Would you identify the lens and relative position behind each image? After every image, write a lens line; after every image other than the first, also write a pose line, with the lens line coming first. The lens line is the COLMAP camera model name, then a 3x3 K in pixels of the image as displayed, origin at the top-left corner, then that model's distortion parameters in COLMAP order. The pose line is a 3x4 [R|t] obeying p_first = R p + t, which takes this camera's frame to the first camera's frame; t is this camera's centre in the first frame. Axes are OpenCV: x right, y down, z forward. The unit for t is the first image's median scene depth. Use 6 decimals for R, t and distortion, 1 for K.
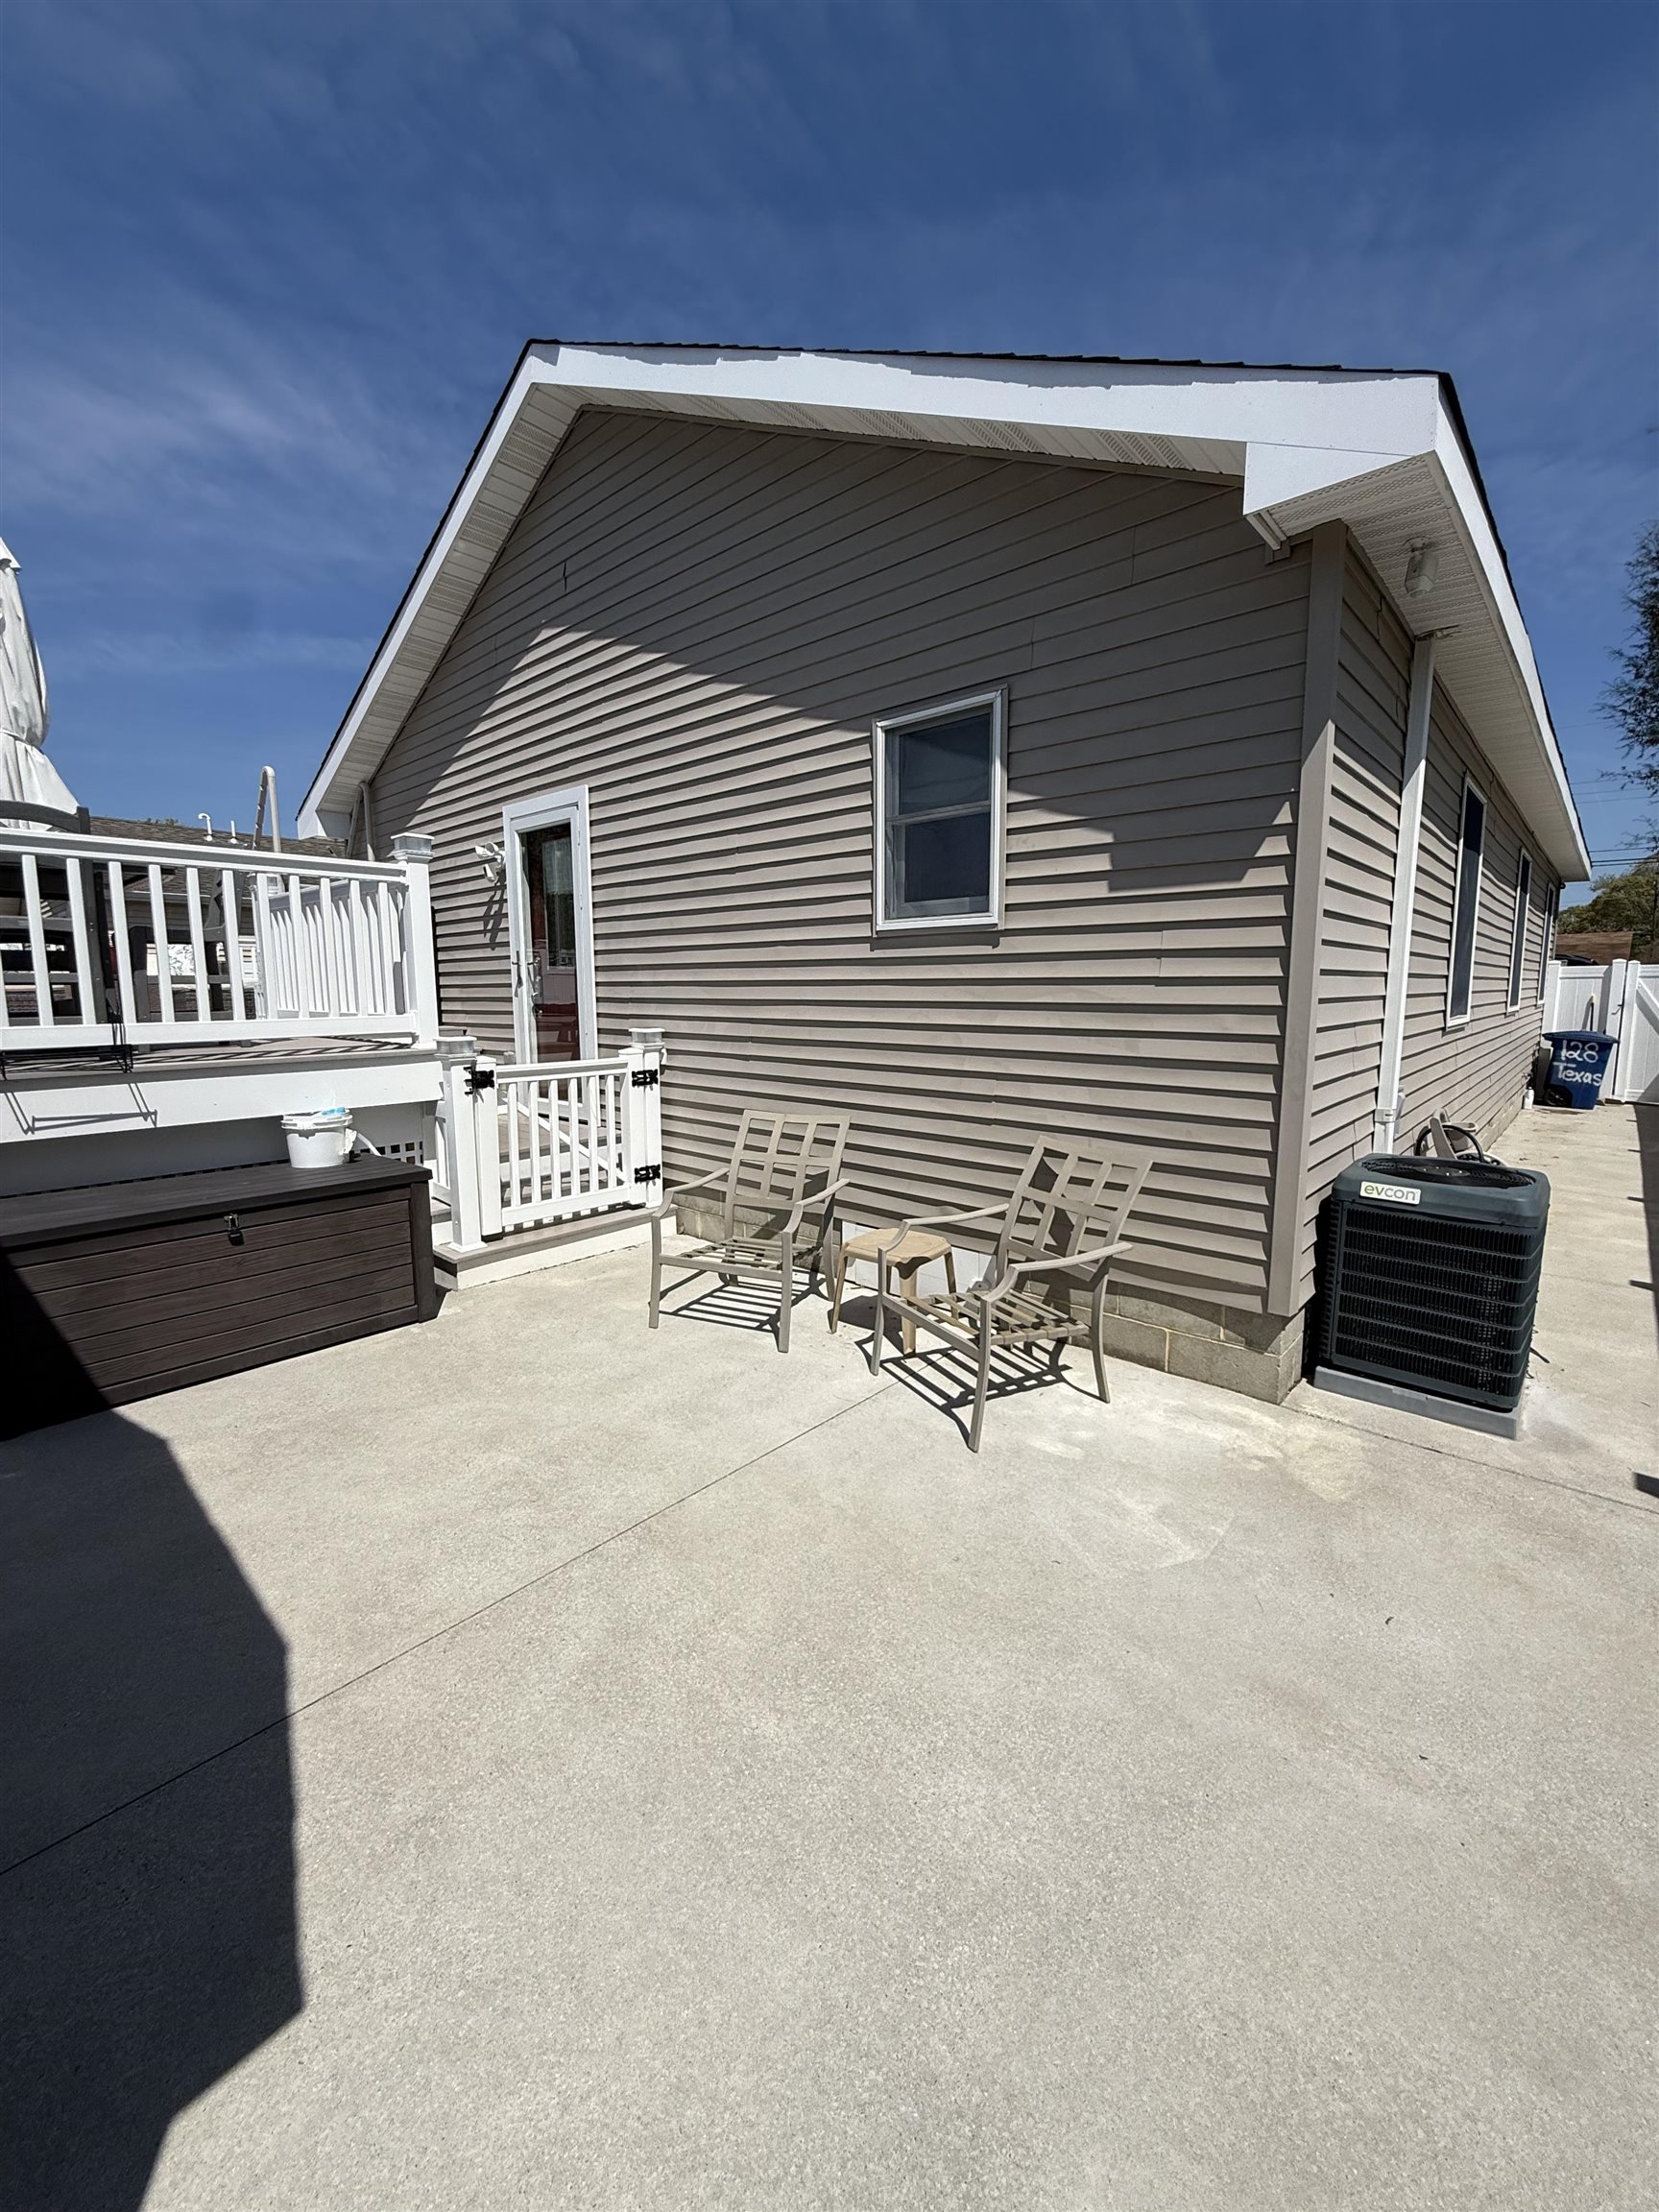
lens RADIAL K [[879.6, 0, 825.2], [0, 879.6, 1097.8], [0, 0, 1]] dist [0.001052, 0.000436]
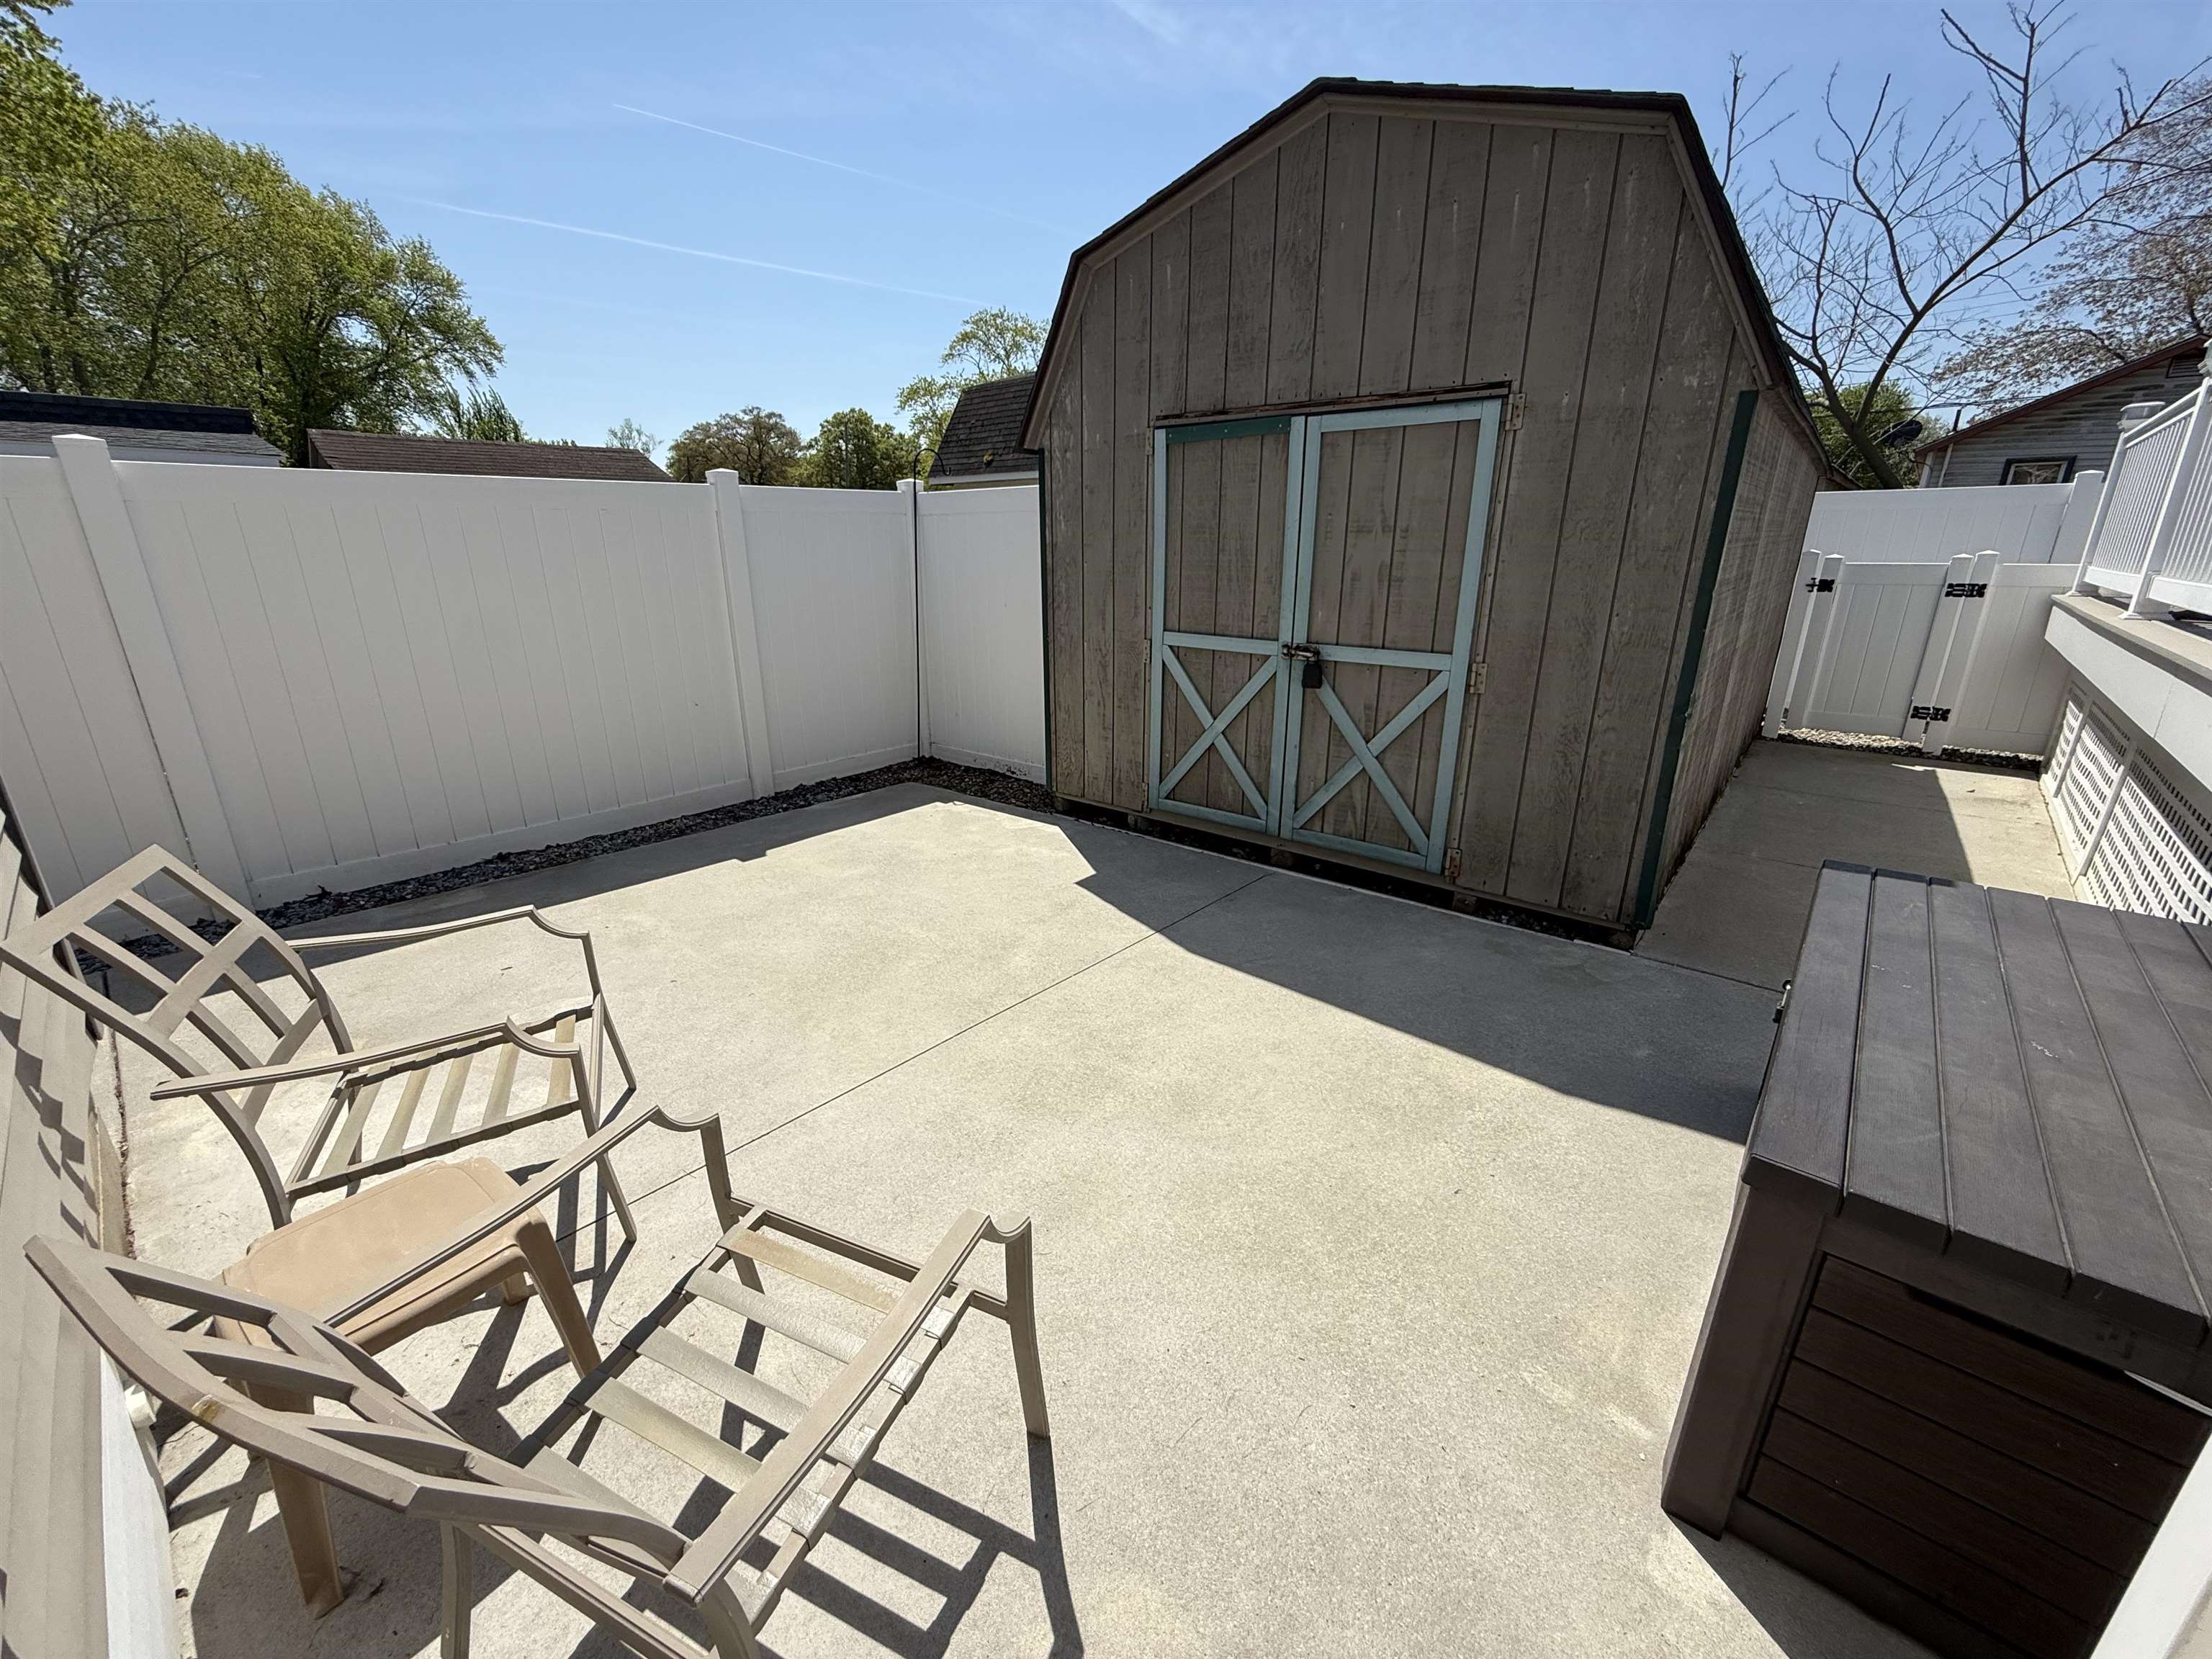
lens RADIAL K [[879.6, 0, 1106.0], [0, 879.6, 829.5], [0, 0, 1]] dist [0.001052, 0.000436]
pose [[-0.999975, 0.004065, -0.005747, -0.298571], [0.001220, 0.904163, 0.427186, -0.210031], [0.006932, 0.427168, -0.904145, 1.656455]]
